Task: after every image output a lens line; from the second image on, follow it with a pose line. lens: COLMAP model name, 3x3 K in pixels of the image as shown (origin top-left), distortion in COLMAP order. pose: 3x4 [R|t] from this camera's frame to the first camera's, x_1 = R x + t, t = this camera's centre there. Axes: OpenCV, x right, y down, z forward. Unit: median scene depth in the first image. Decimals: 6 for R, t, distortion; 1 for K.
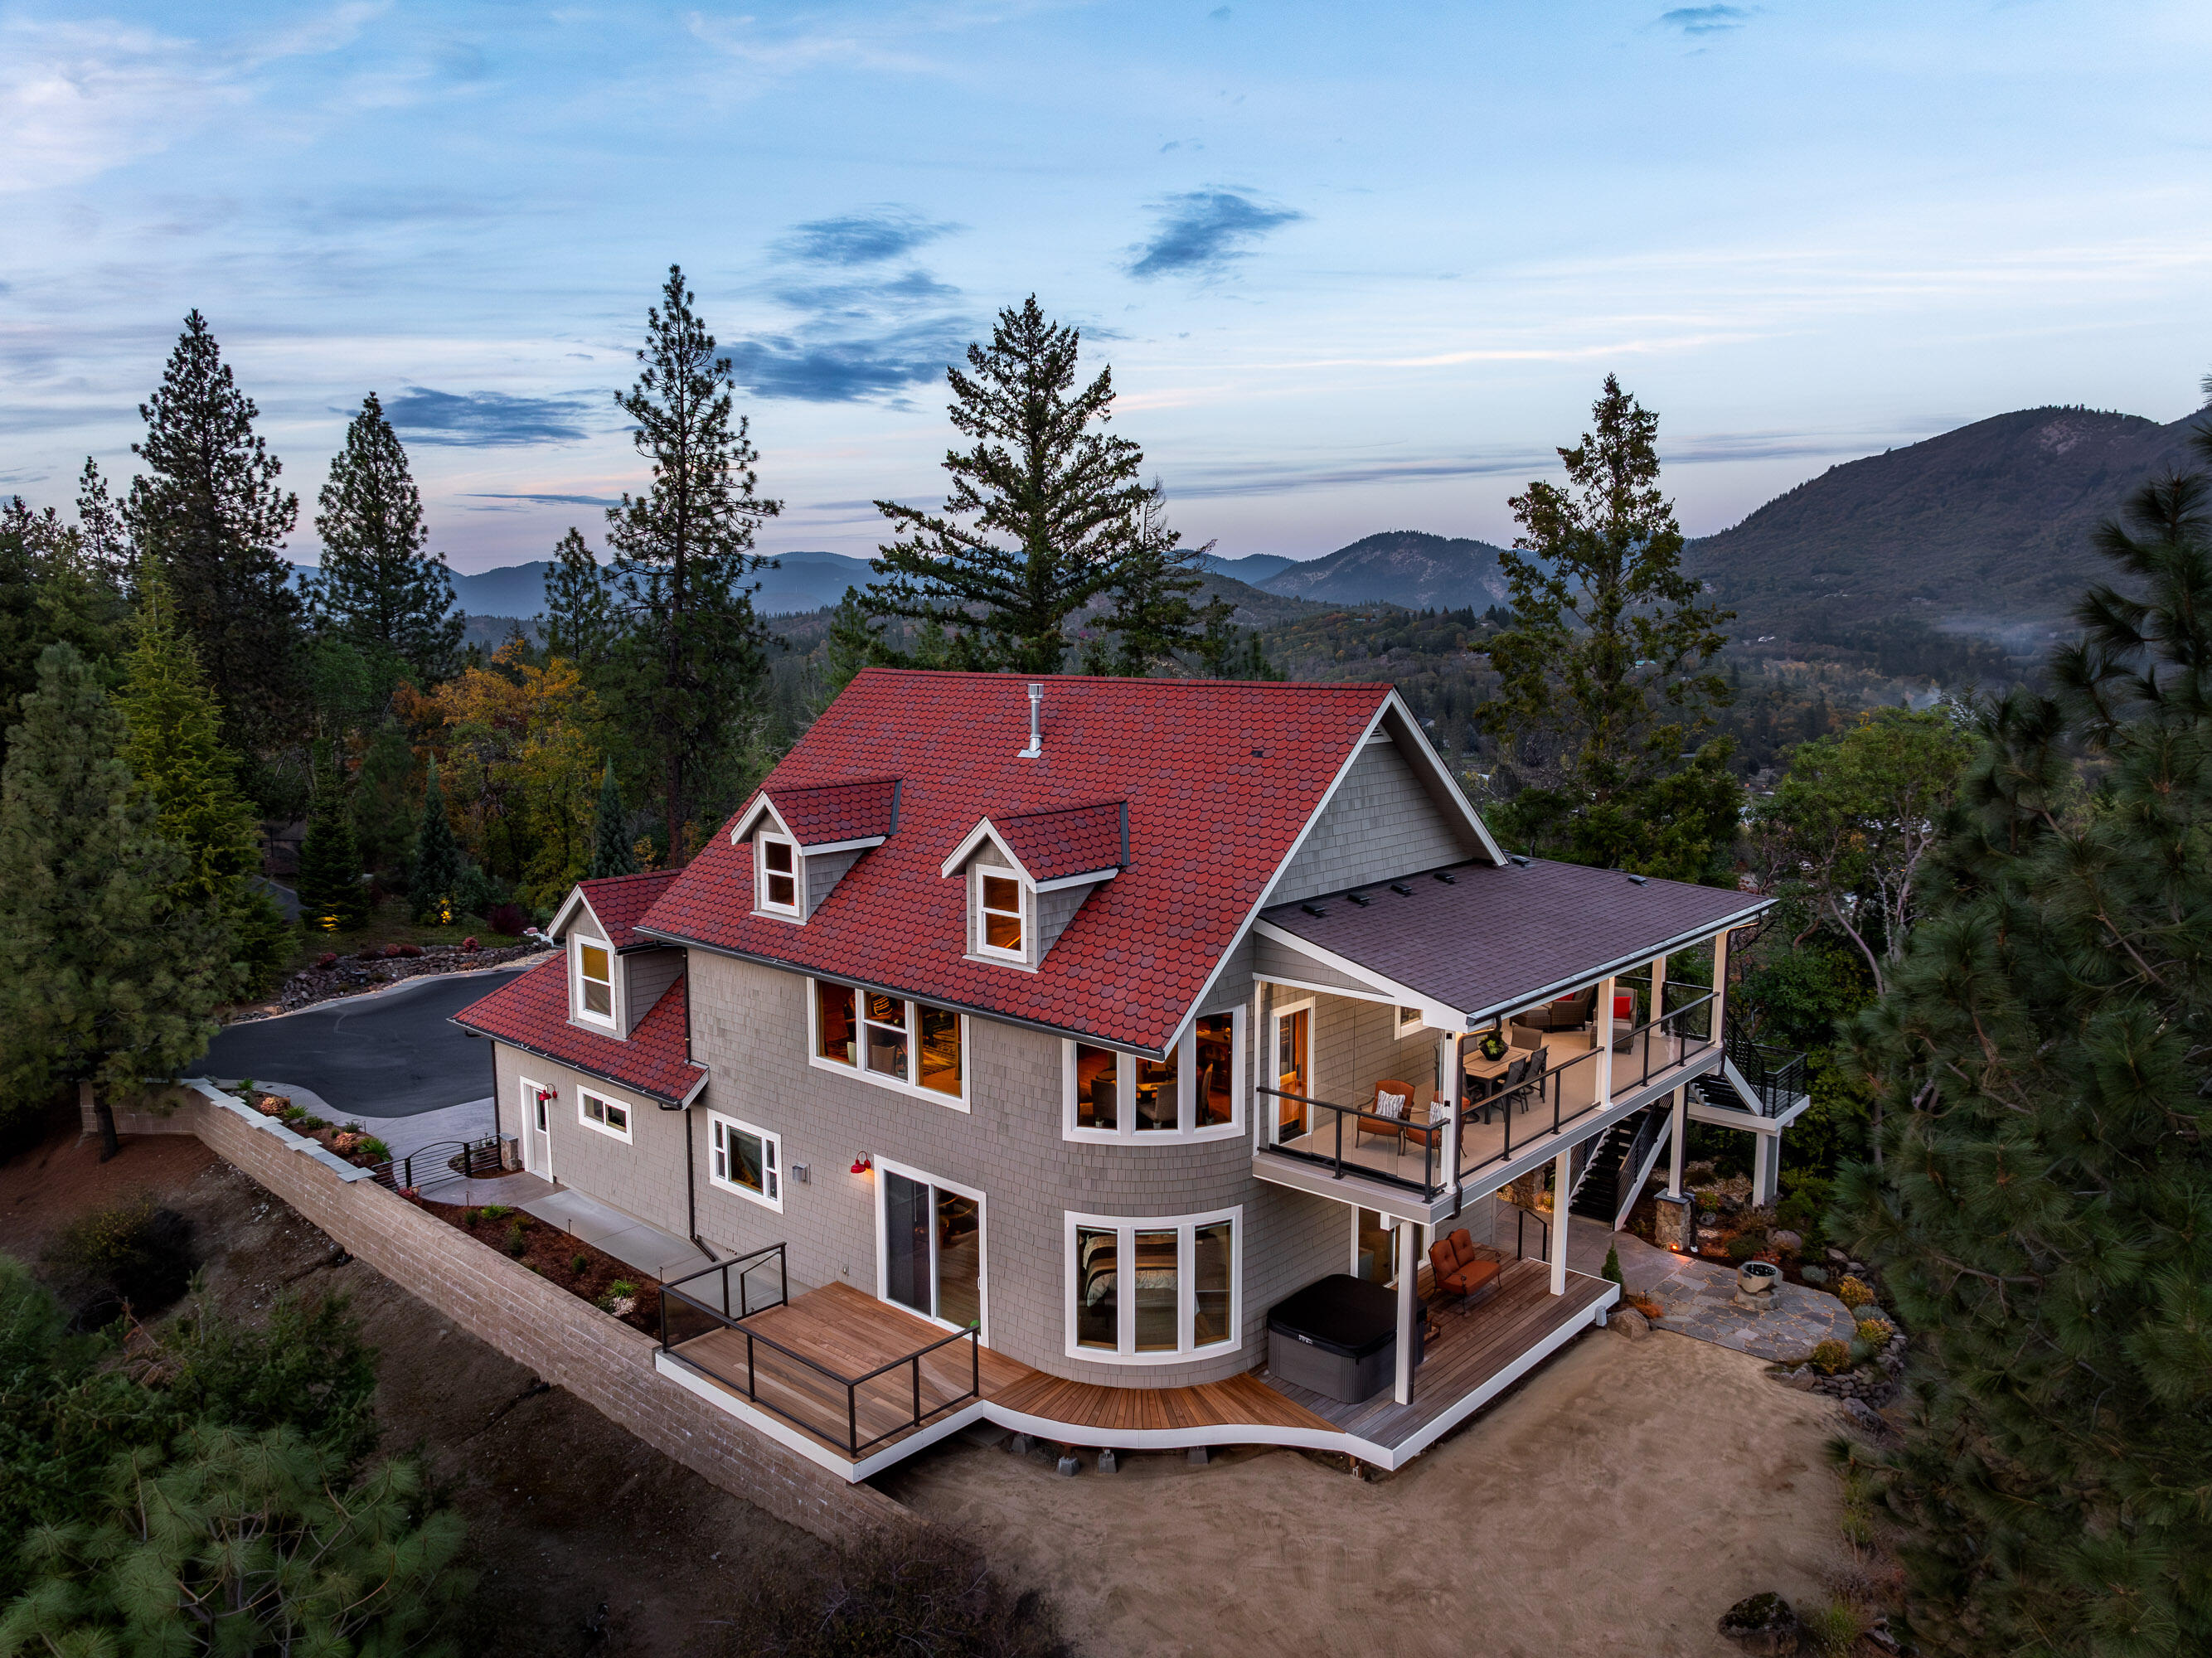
lens RADIAL K [[1578.2, 0, 1106.0], [0, 1578.2, 829.0], [0, 0, 1]] dist [-0.056436, 0.029699]
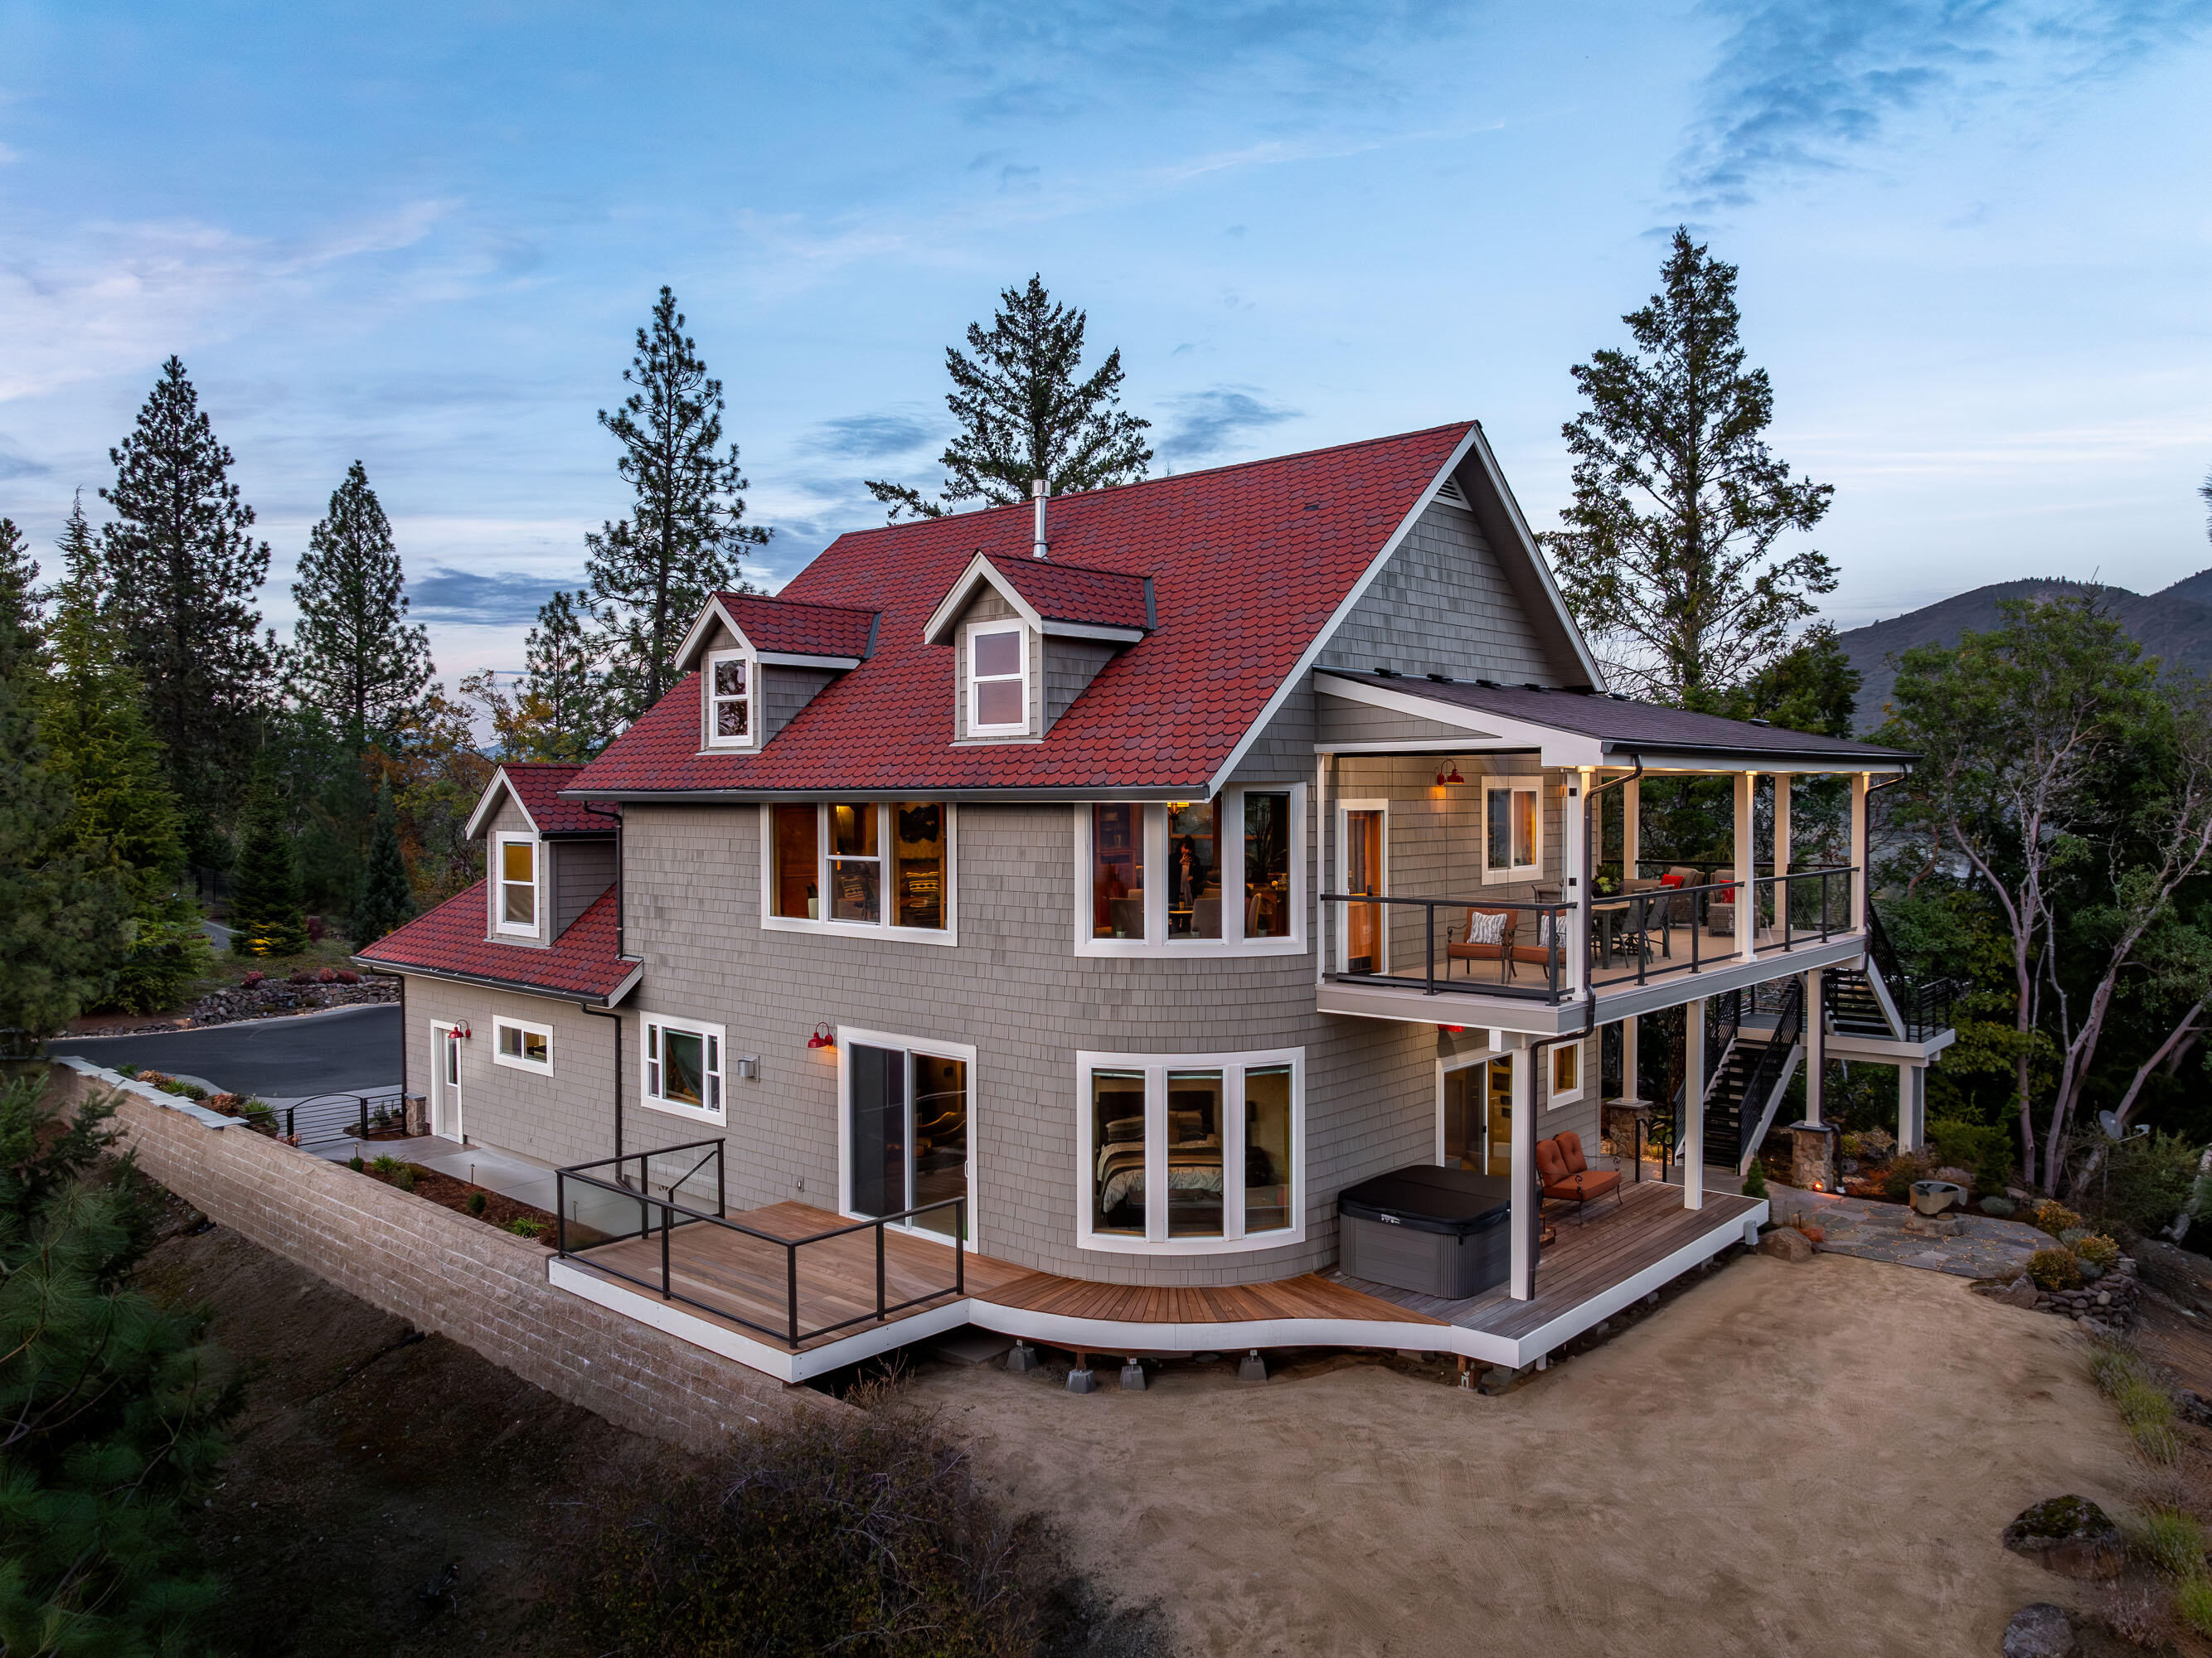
lens RADIAL K [[1578.2, 0, 1106.0], [0, 1578.2, 829.0], [0, 0, 1]] dist [-0.056436, 0.029699]
pose [[1.000000, -0.000449, 0.000278, -0.009885], [0.000477, 0.993893, -0.110345, 0.181310], [-0.000227, 0.110345, 0.993893, 0.177251]]
